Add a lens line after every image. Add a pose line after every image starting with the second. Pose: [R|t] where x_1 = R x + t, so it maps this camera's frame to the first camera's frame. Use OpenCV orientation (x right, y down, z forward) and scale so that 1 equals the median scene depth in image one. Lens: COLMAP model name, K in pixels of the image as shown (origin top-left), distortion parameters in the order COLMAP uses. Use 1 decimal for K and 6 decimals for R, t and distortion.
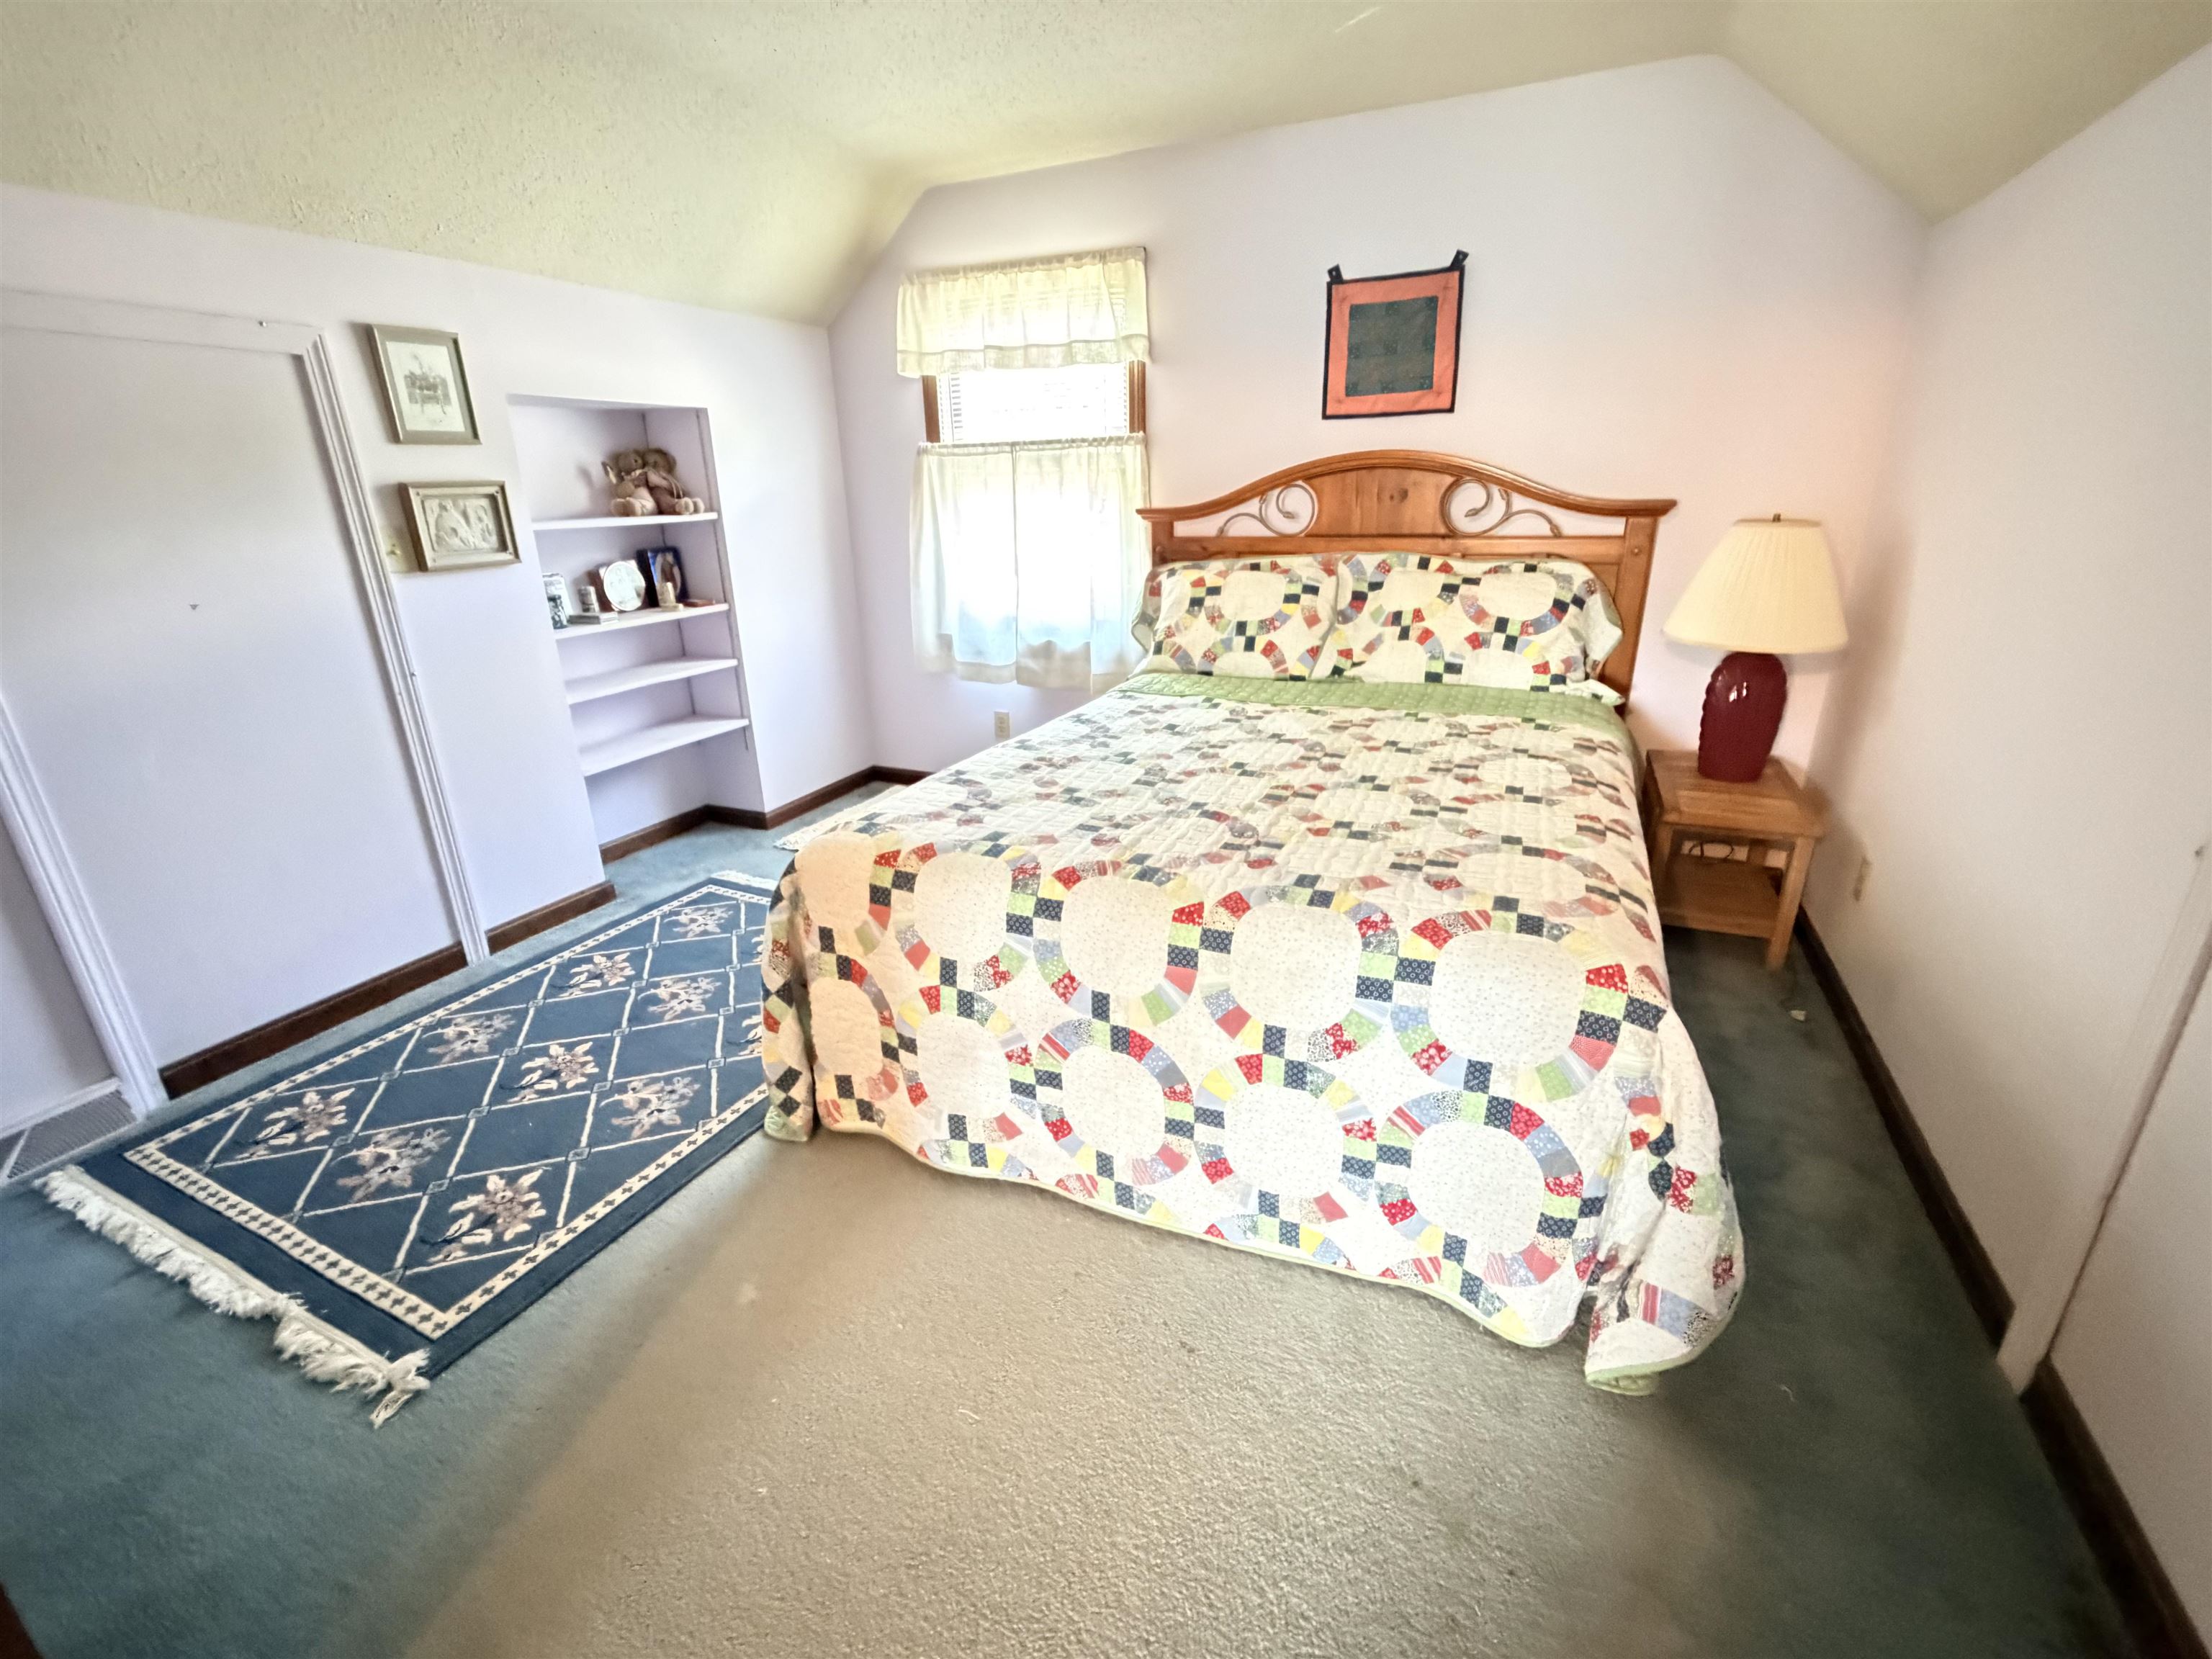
lens RADIAL K [[969.6, 0, 1103.2], [0, 969.6, 833.9], [0, 0, 1]] dist [-0.000336, 0.000404]
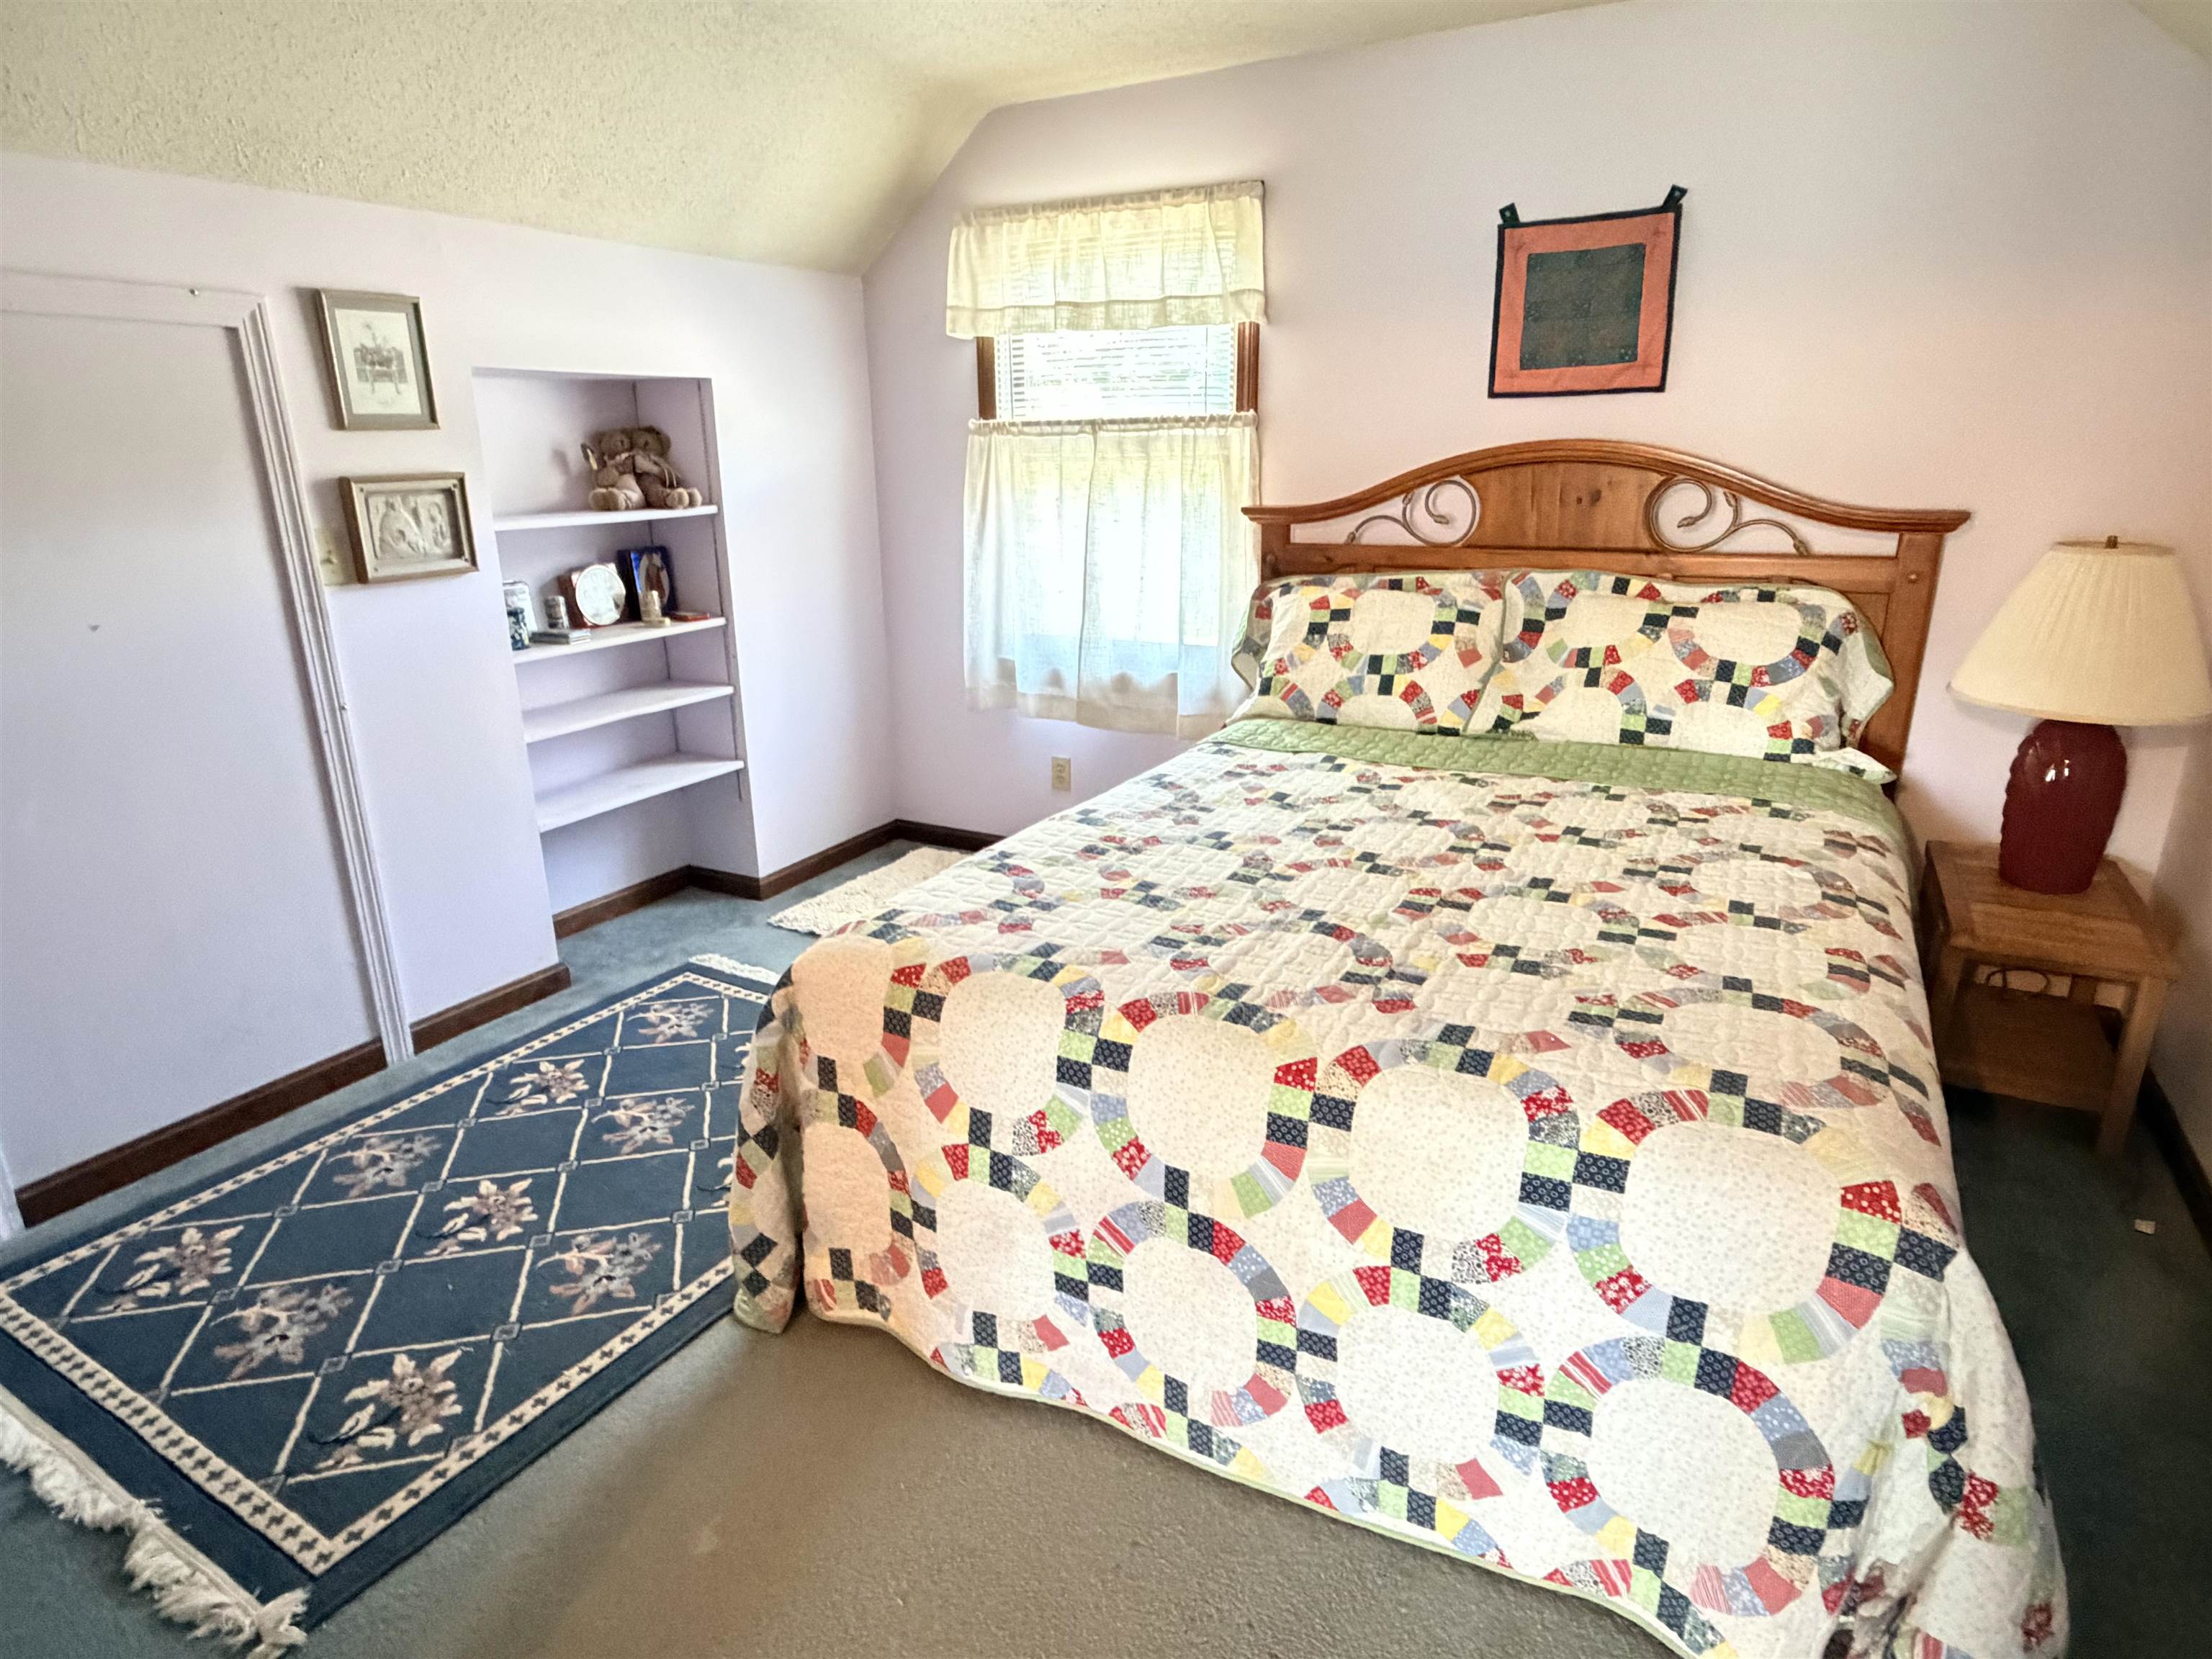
lens RADIAL K [[1249.9, 0, 1098.5], [0, 1249.9, 837.1], [0, 0, 1]] dist [-0.000465, 0.001004]
pose [[0.996920, 0.030199, -0.072379, -0.000630], [-0.033216, 0.998613, -0.040843, -0.042733], [0.071045, 0.043121, 0.996541, 0.005129]]
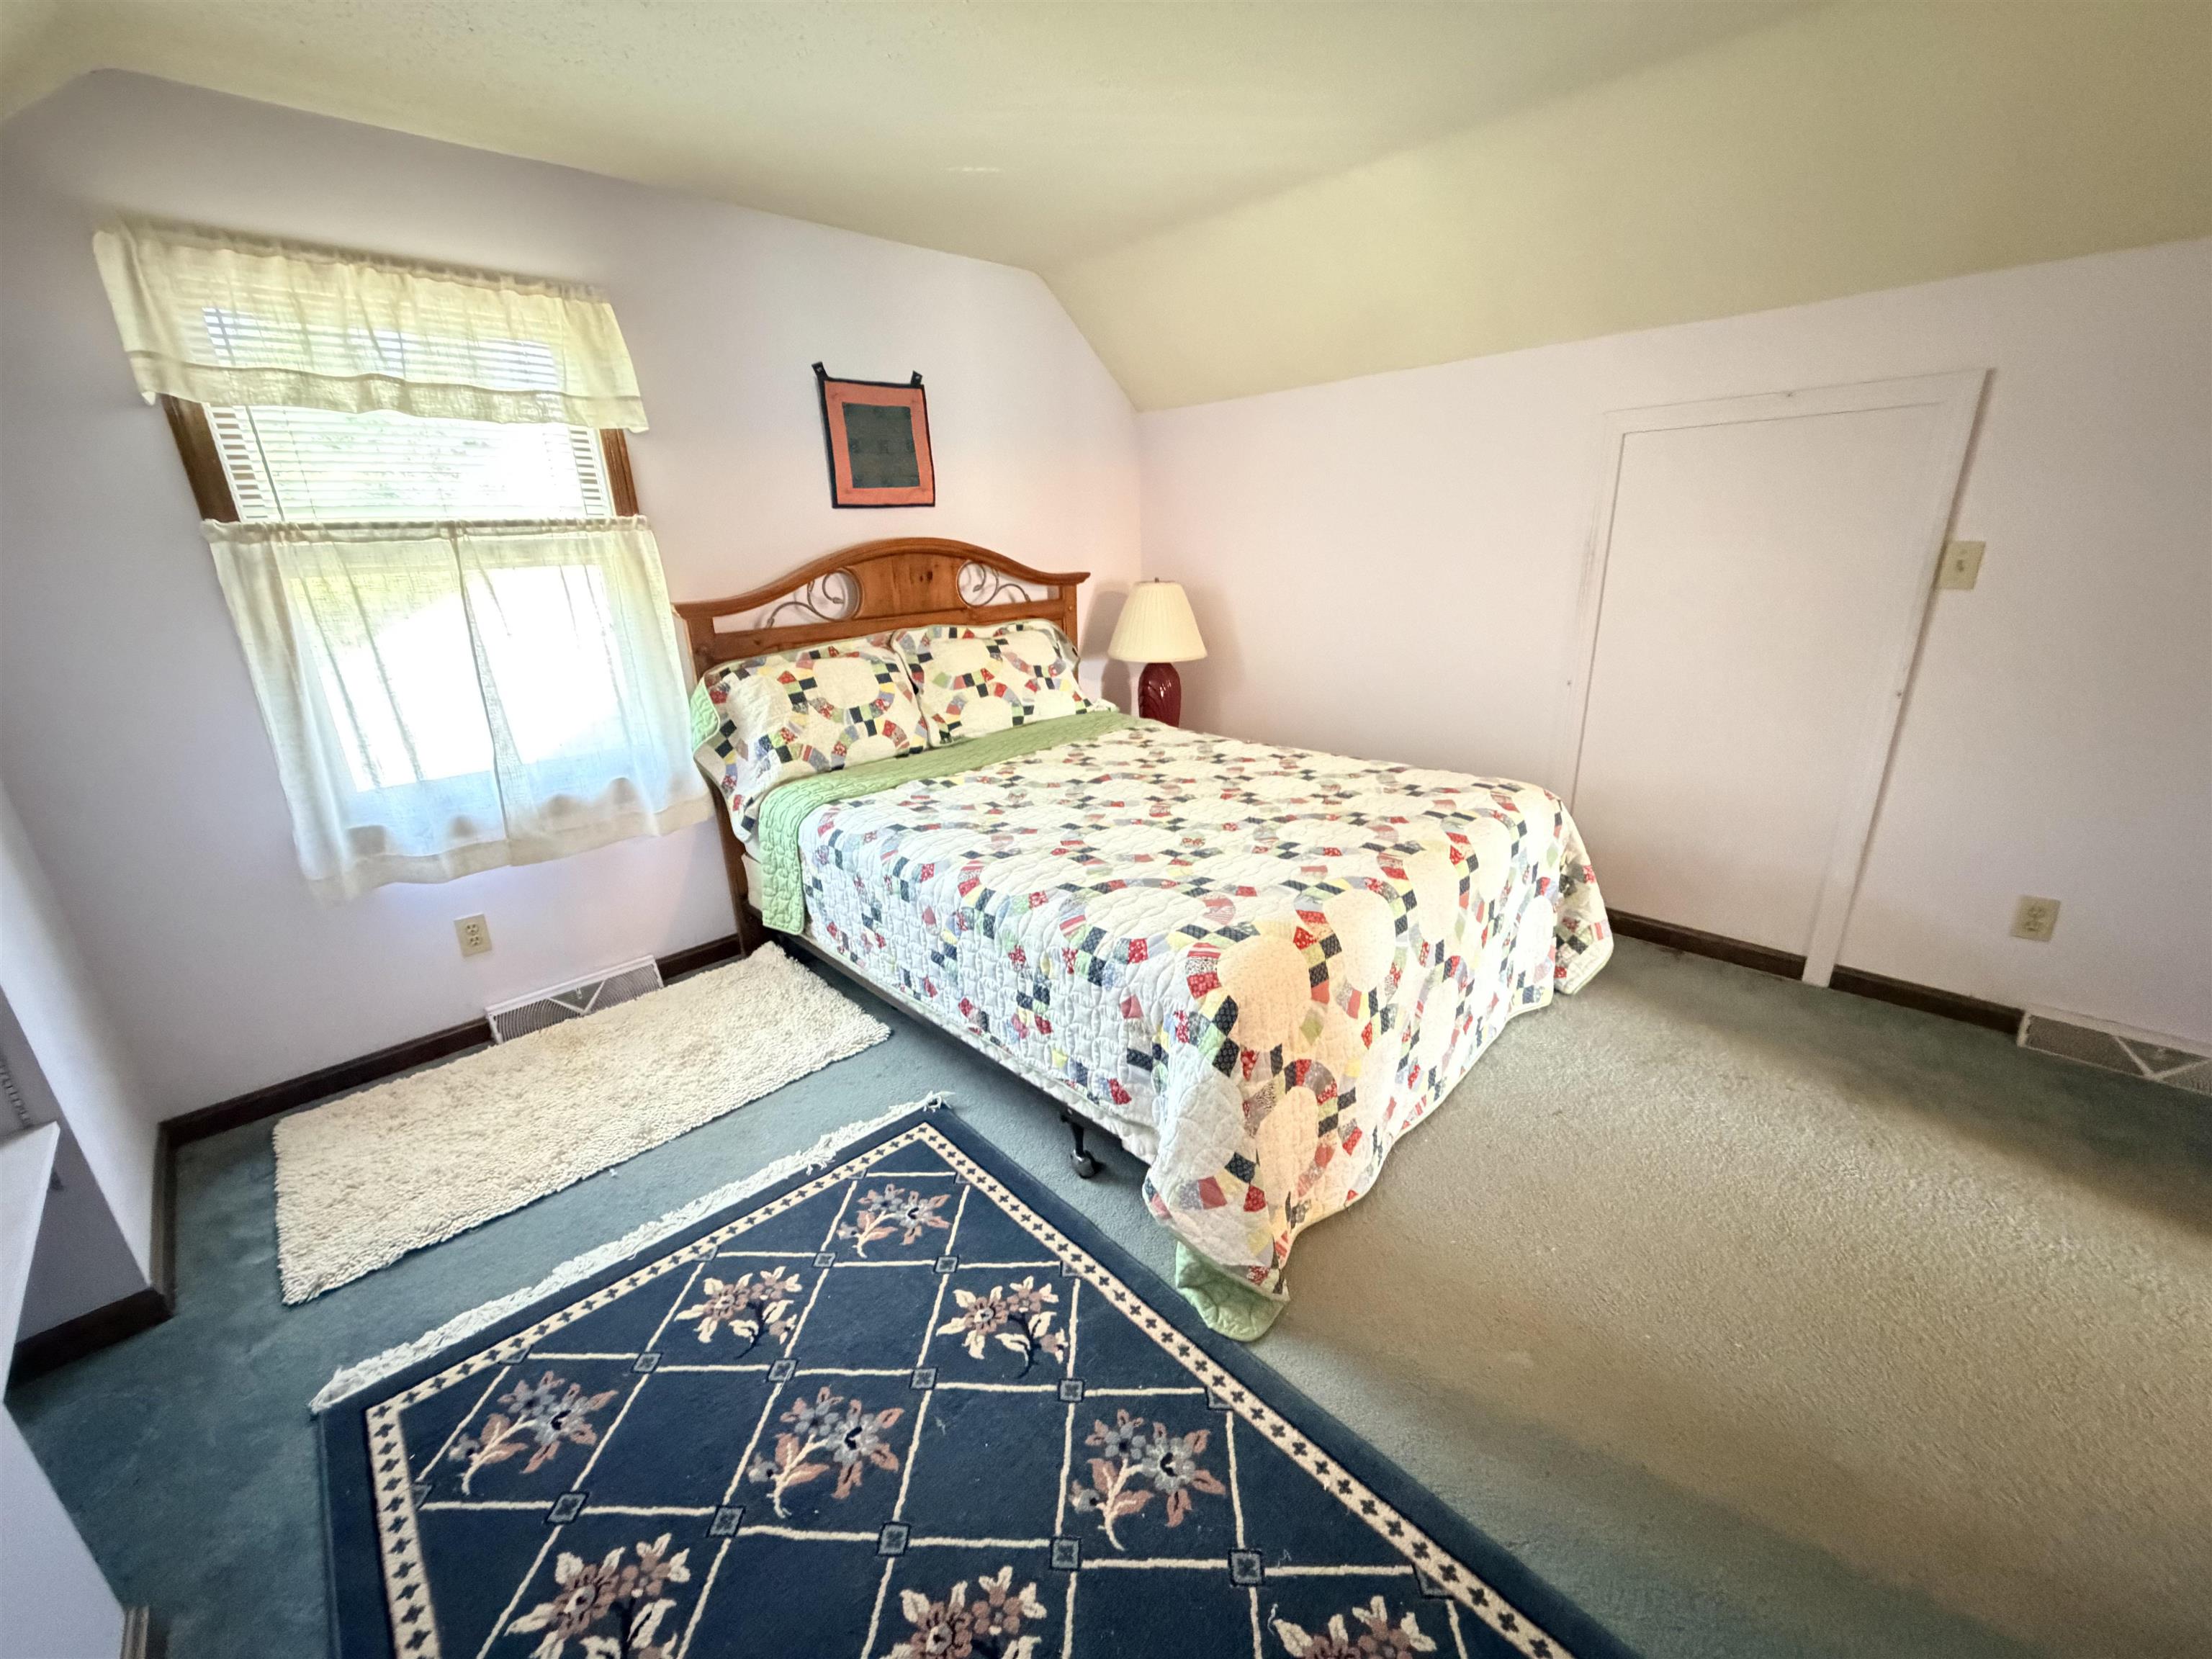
lens RADIAL K [[878.1, 0, 1106.0], [0, 878.1, 829.5], [0, 0, 1]] dist [-0.000268, -0.000094]
pose [[0.355973, -0.288490, 0.888852, -0.908037], [0.344010, 0.924817, 0.162392, -0.250169], [-0.868873, 0.247966, 0.428453, 0.662423]]
